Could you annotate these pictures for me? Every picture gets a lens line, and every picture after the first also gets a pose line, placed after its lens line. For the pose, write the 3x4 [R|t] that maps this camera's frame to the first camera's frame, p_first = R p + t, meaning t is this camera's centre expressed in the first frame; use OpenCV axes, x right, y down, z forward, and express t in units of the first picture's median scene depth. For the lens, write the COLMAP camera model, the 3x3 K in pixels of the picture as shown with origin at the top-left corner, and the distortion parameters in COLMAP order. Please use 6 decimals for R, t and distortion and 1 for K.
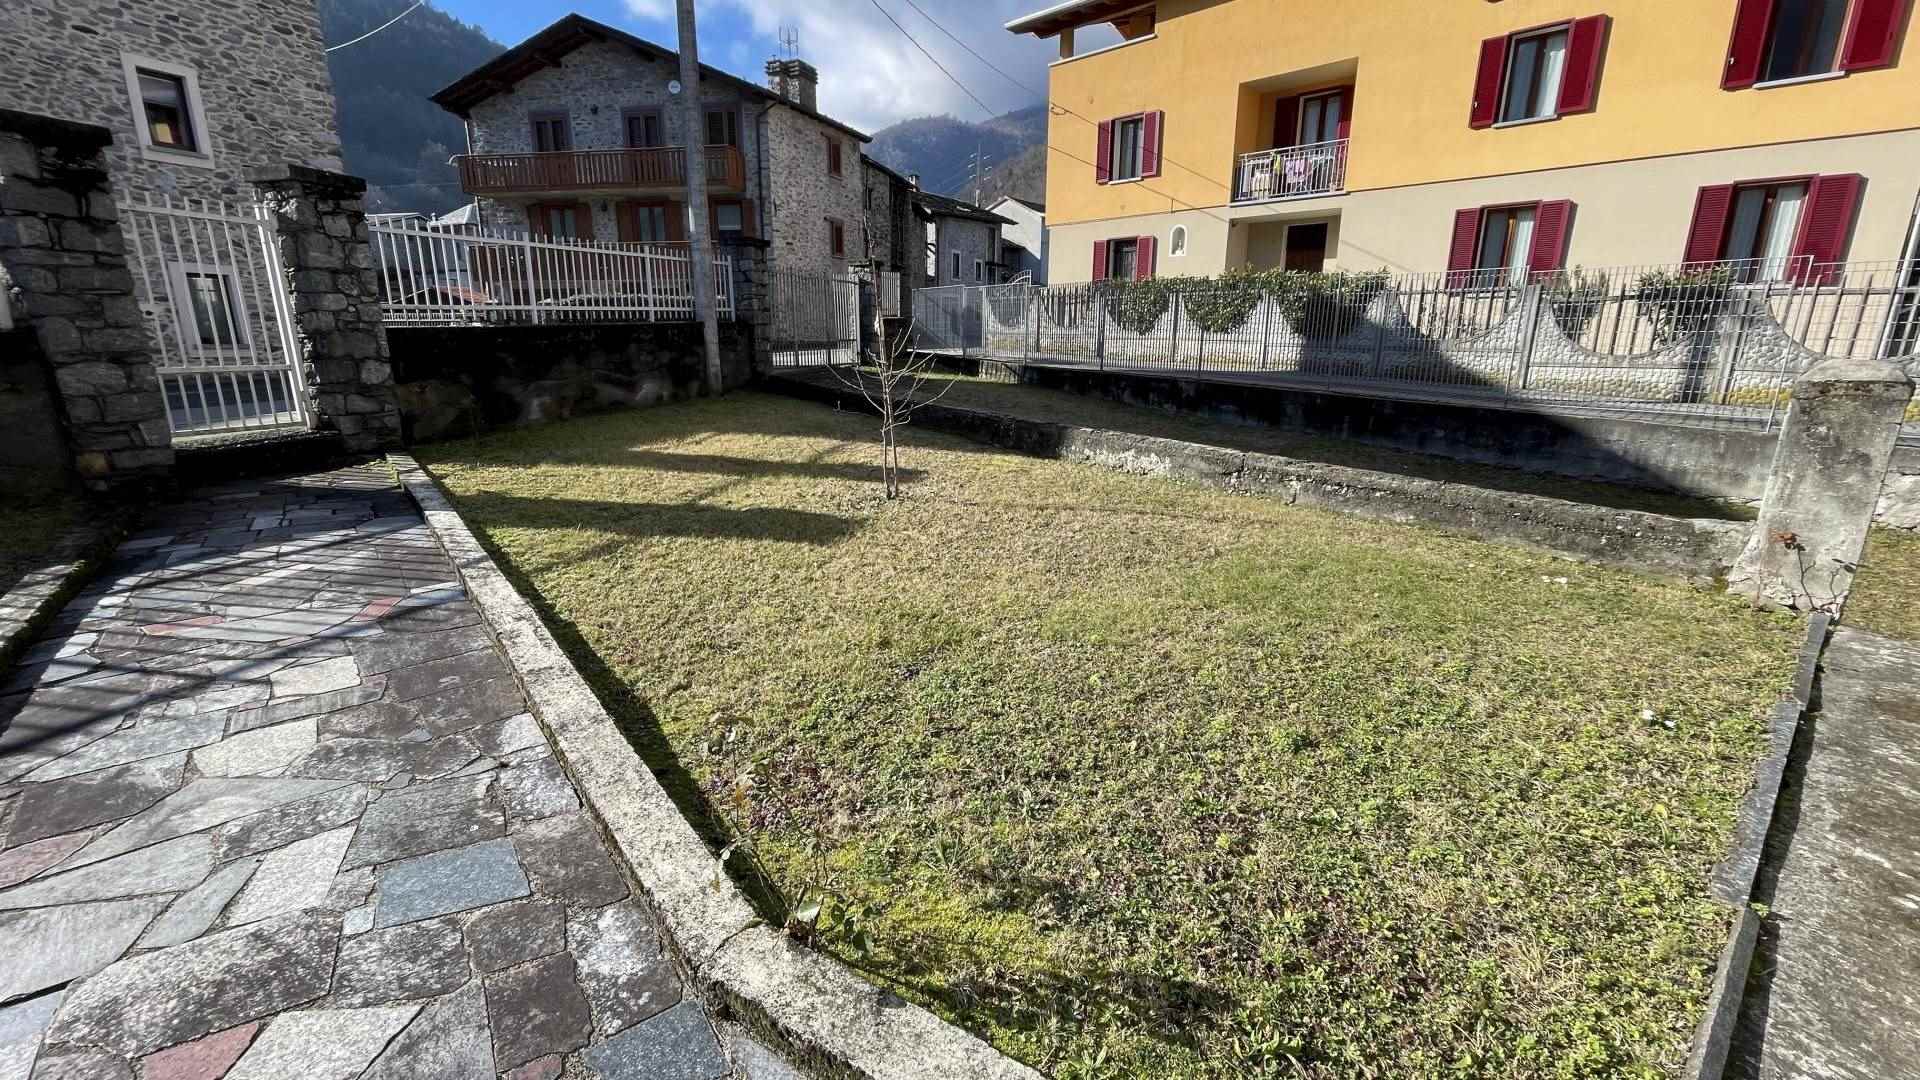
lens RADIAL K [[776.4, 0, 957.6], [0, 776.4, 534.5], [0, 0, 1]] dist [-0.005790, 0.002386]
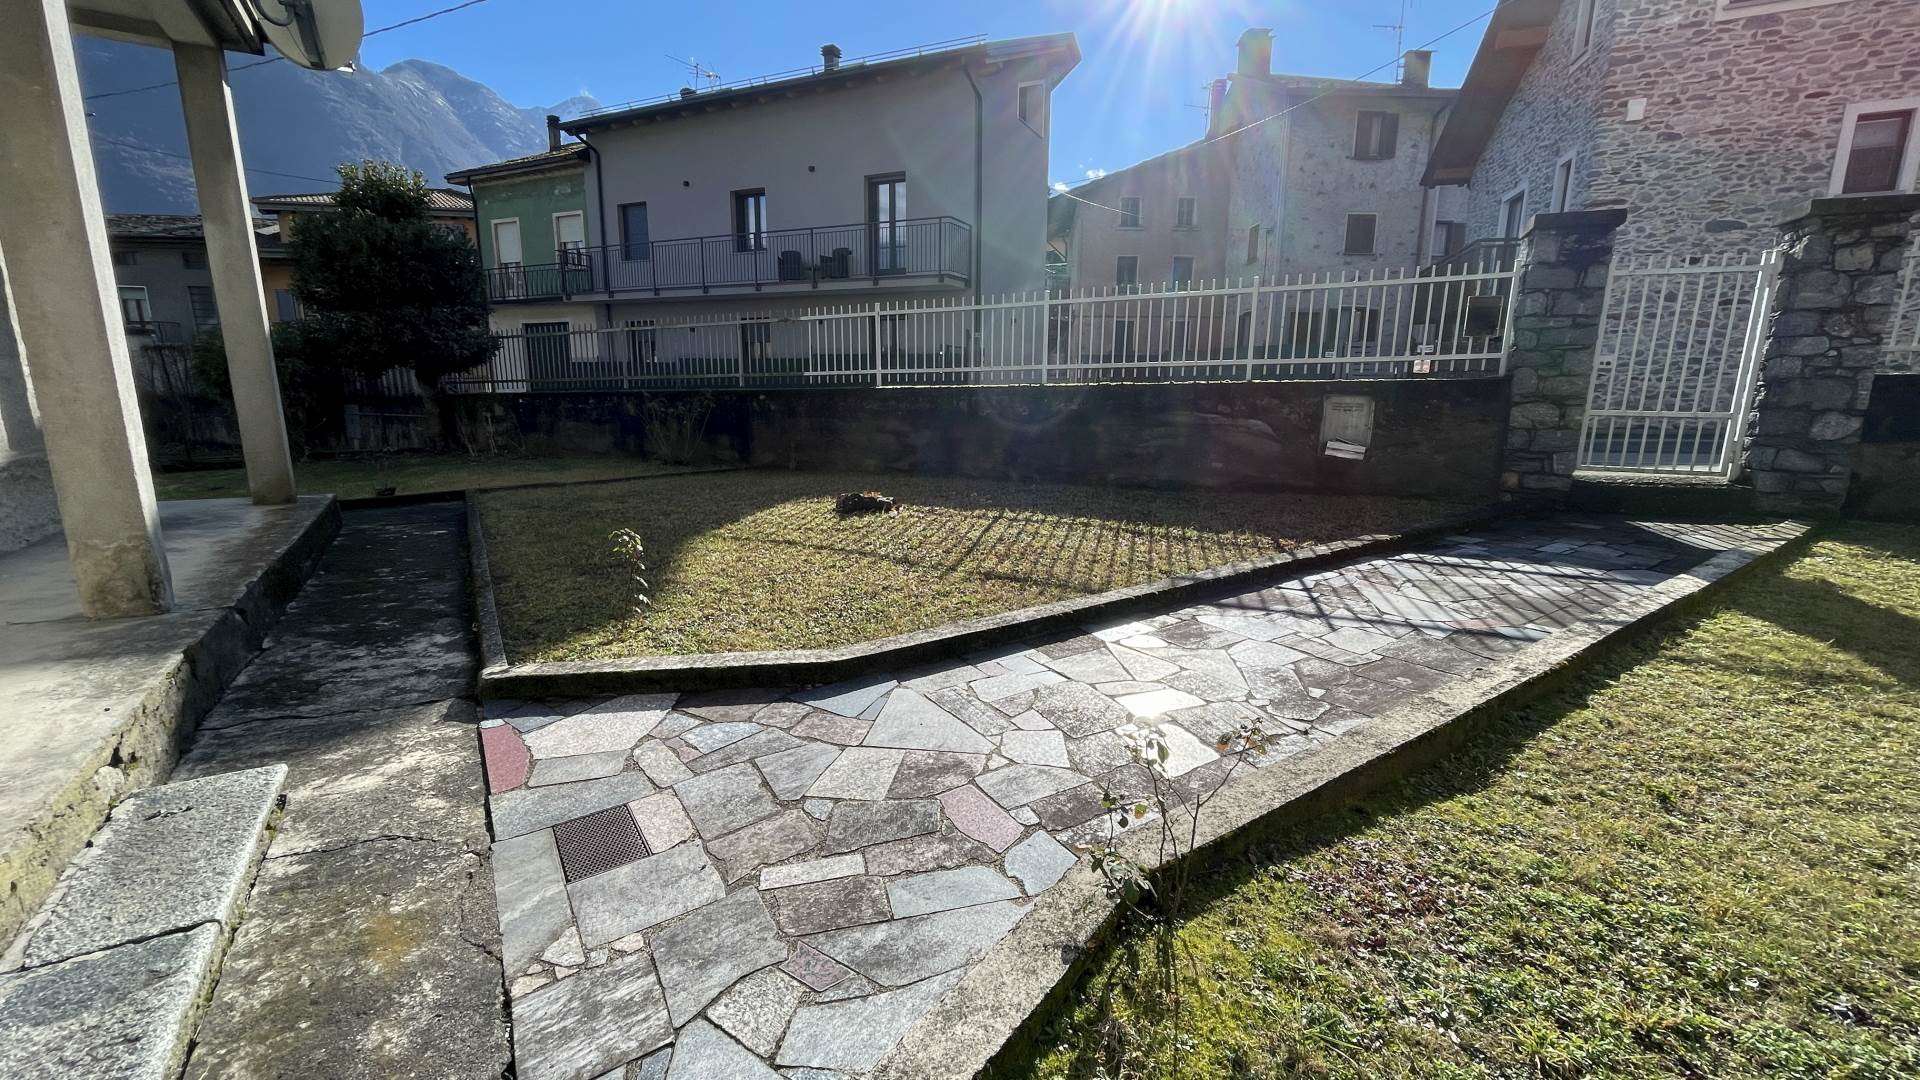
lens RADIAL K [[776.4, 0, 951.5], [0, 776.4, 528.0], [0, 0, 1]] dist [-0.005790, 0.002386]
pose [[-0.107833, 0.184093, -0.976976, 0.271094], [-0.253993, 0.944992, 0.206101, -0.049617], [0.961176, 0.270369, -0.055143, 0.217909]]
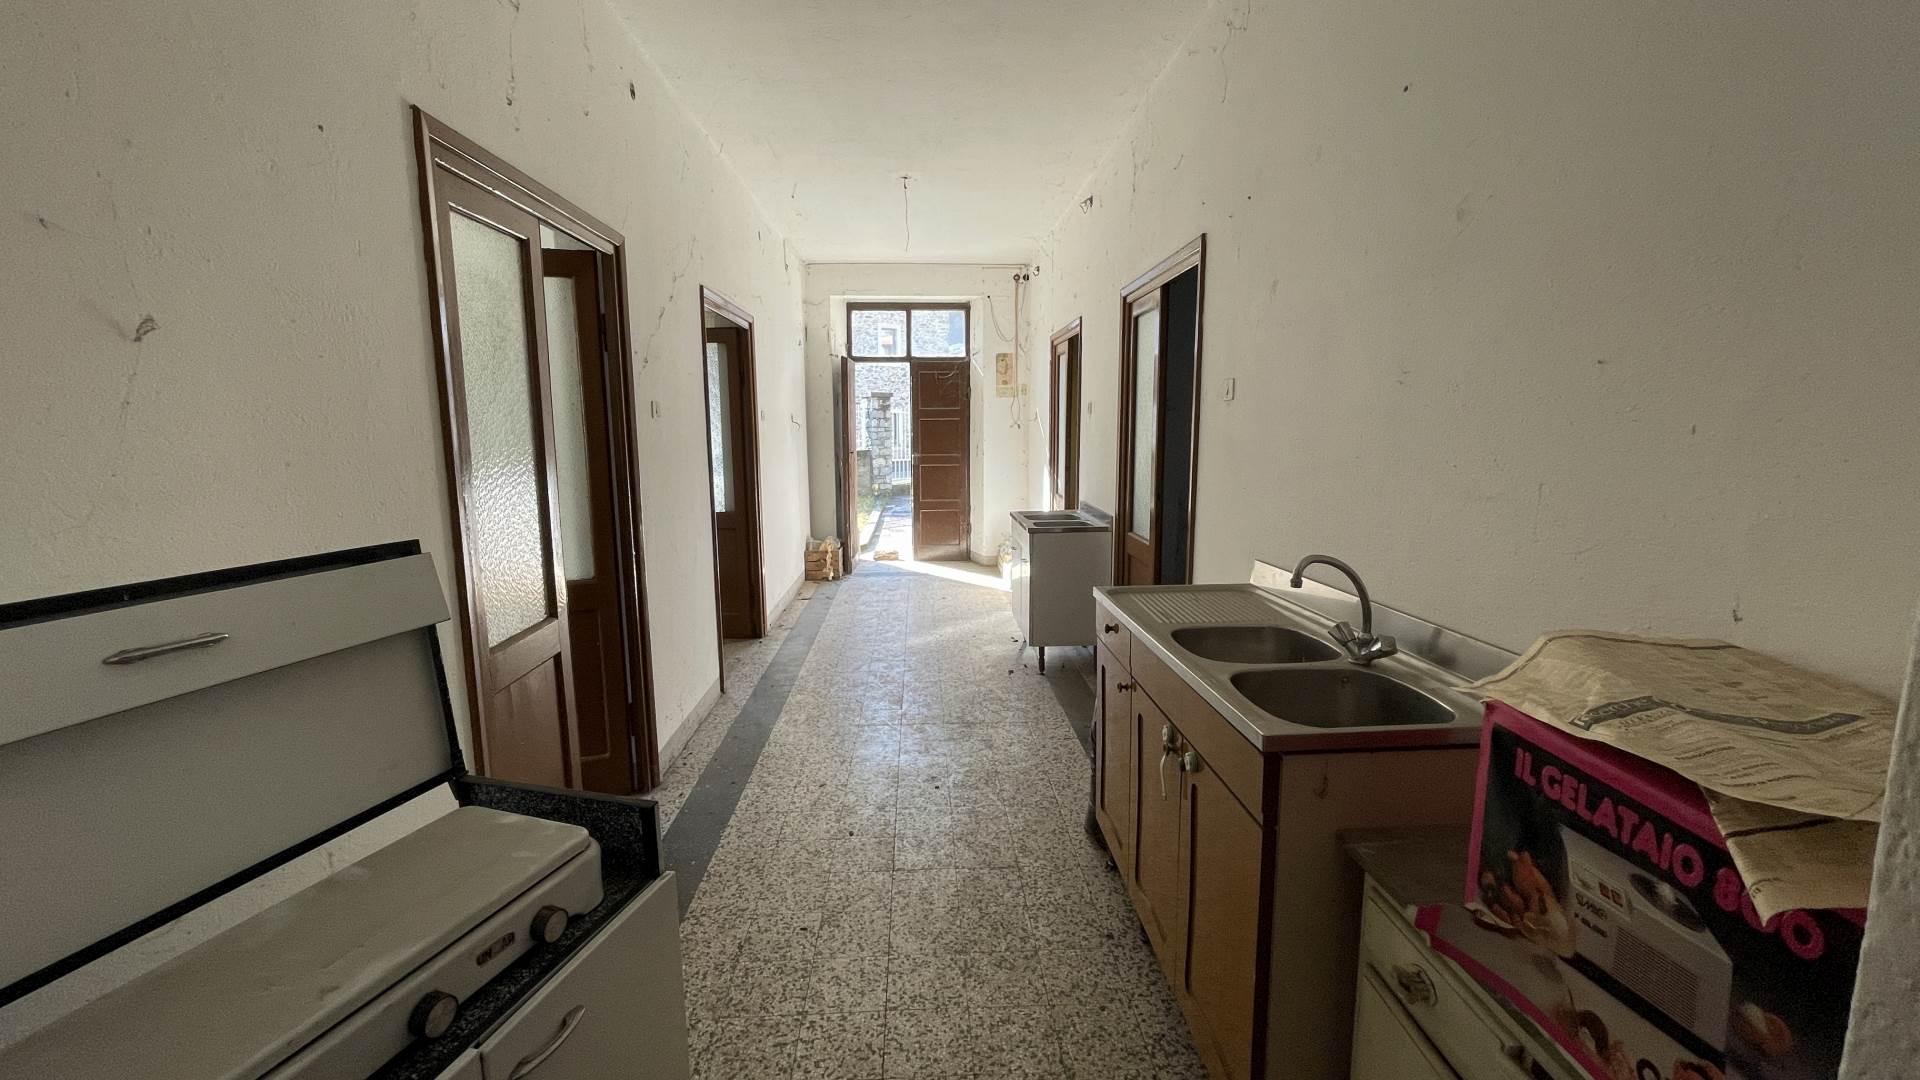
lens RADIAL K [[776.4, 0, 961.5], [0, 776.4, 536.0], [0, 0, 1]] dist [-0.005790, 0.002386]
pose [[0.807916, 0.060264, -0.586208, 1.309496], [-0.129482, 0.988601, -0.076823, 0.363003], [0.574896, 0.137970, 0.806510, -1.637532]]
